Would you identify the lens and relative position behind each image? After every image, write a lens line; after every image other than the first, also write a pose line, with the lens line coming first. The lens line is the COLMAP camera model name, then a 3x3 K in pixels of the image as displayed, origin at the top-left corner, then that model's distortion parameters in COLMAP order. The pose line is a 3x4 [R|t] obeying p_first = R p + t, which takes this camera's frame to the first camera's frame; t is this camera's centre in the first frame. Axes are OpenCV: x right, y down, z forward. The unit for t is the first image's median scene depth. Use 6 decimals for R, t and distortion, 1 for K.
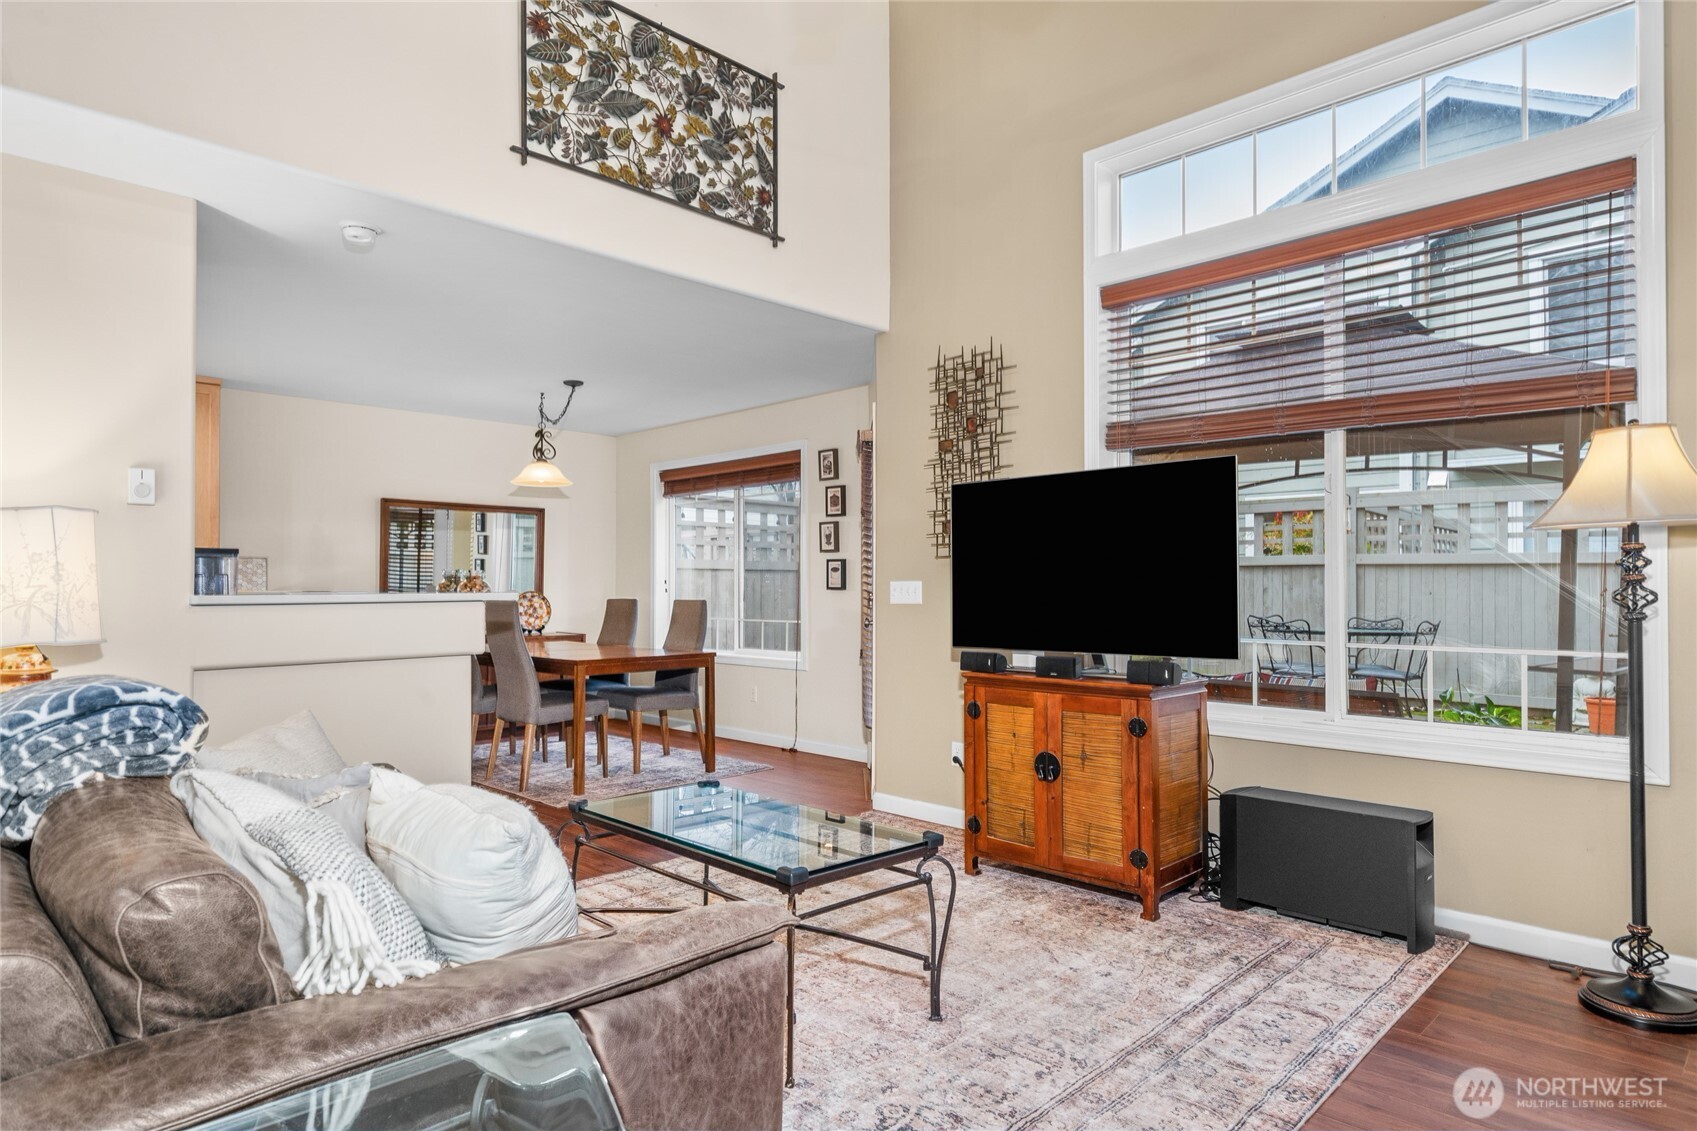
lens RADIAL K [[980.1, 0, 836.1], [0, 980.1, 570.5], [0, 0, 1]] dist [-0.002047, 0.001665]
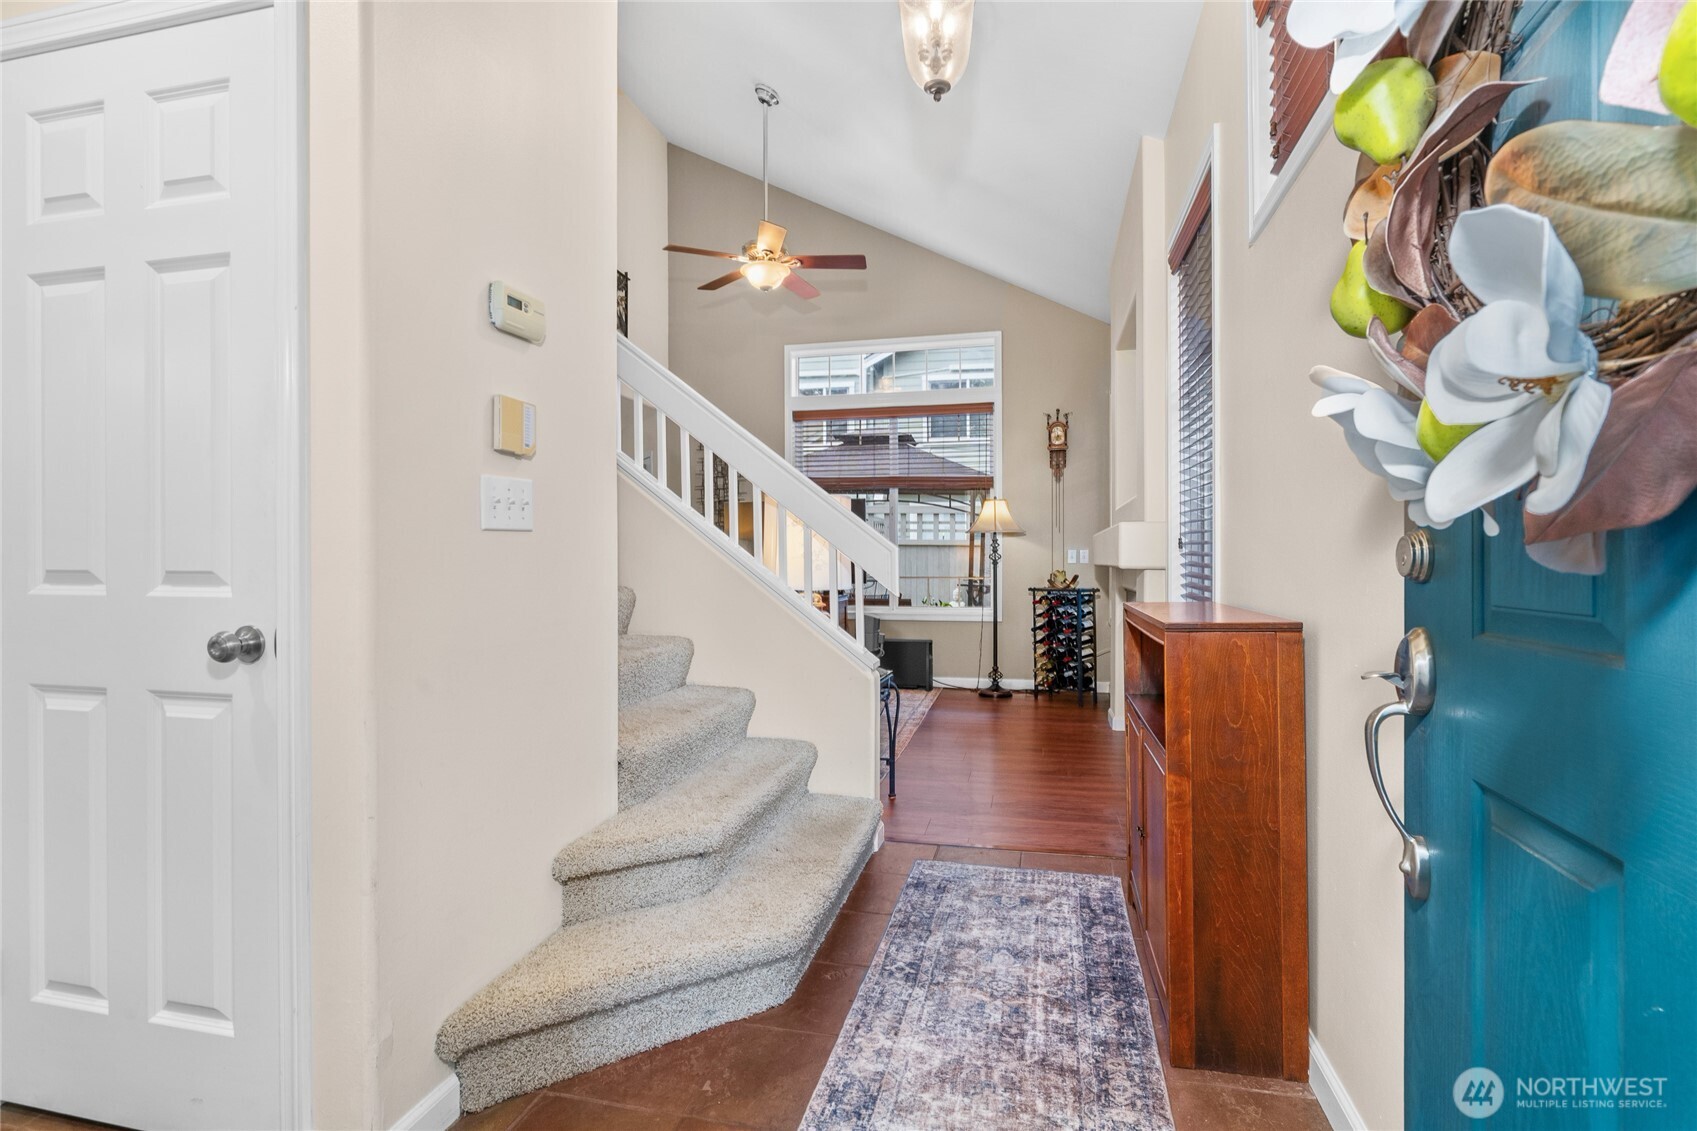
lens RADIAL K [[781.1, 0, 872.5], [0, 781.1, 570.2], [0, 0, 1]] dist [-0.007496, 0.002704]
pose [[0.835723, -0.010127, 0.549058, -0.524894], [-0.004012, 0.999691, 0.024546, 0.007826], [-0.549137, -0.022717, 0.835424, -0.512574]]
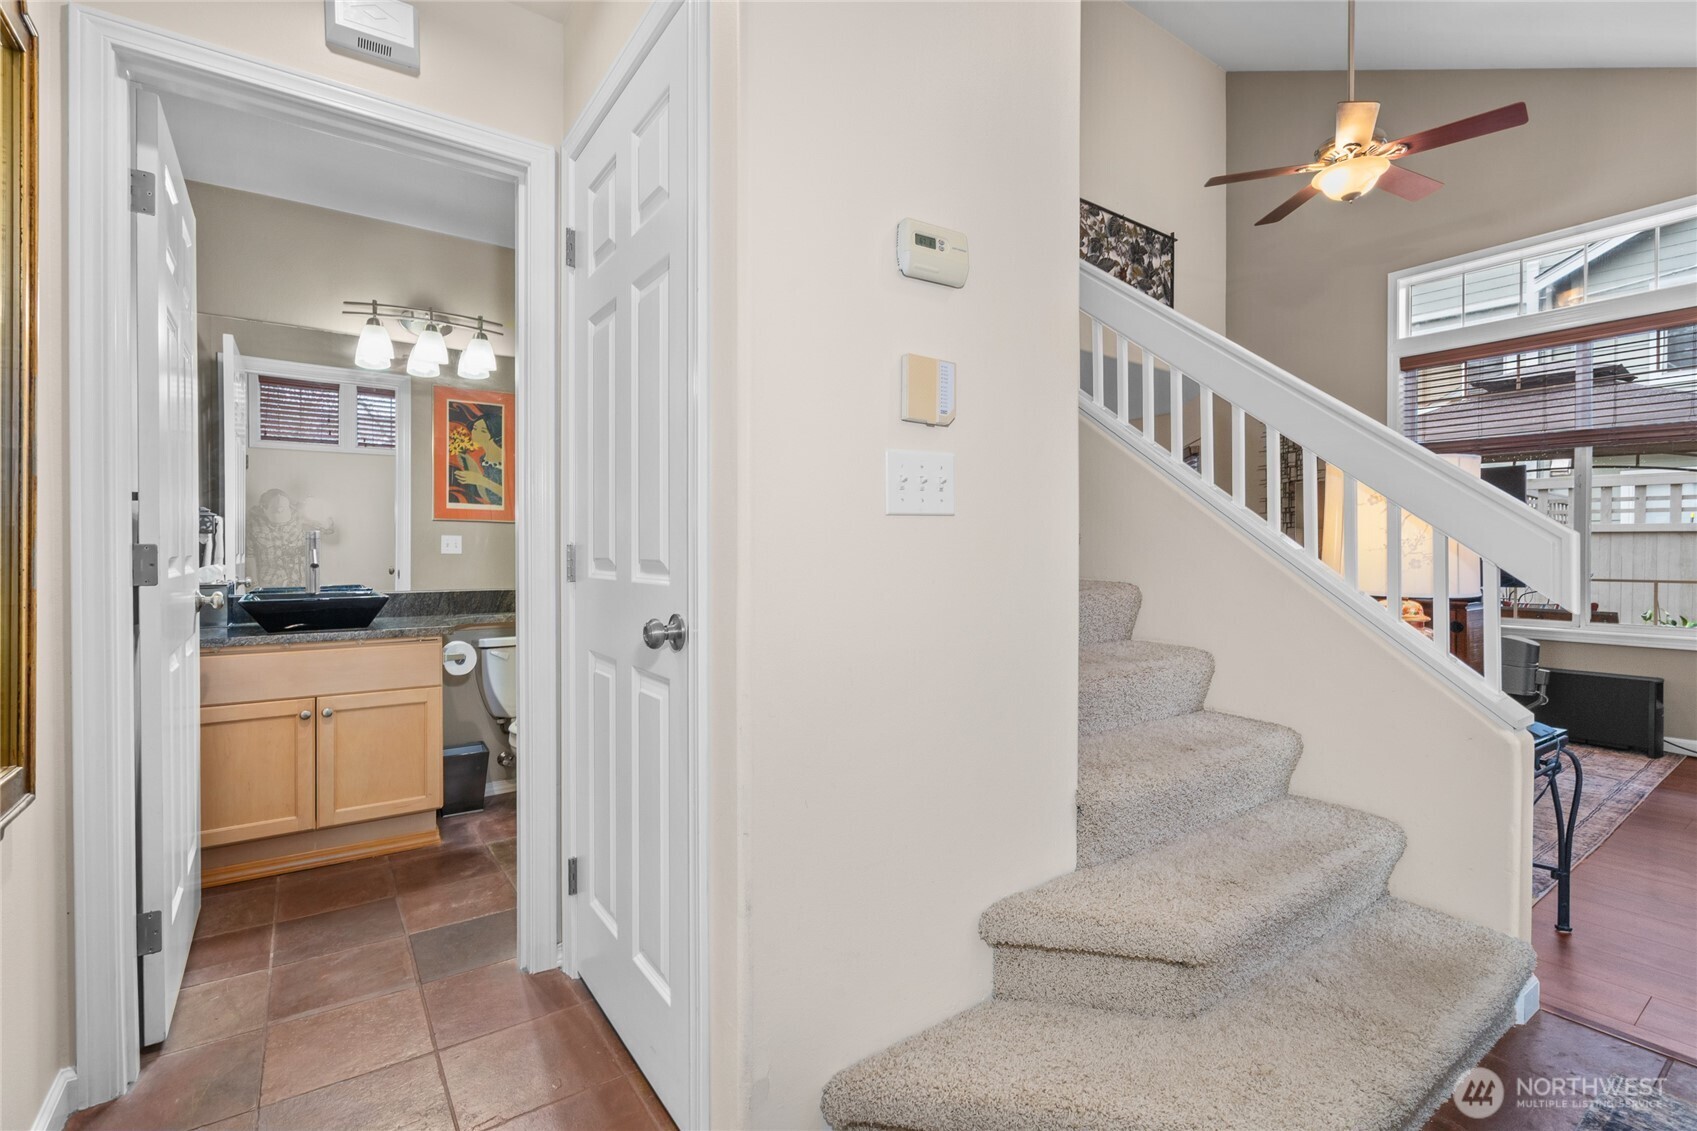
lens RADIAL K [[781.1, 0, 824.7], [0, 781.1, 561.3], [0, 0, 1]] dist [-0.007496, 0.002704]
pose [[0.985762, 0.000887, -0.168144, -0.453838], [0.002974, 0.999738, 0.022711, 0.009825], [0.168120, -0.022887, 0.985501, -0.425070]]
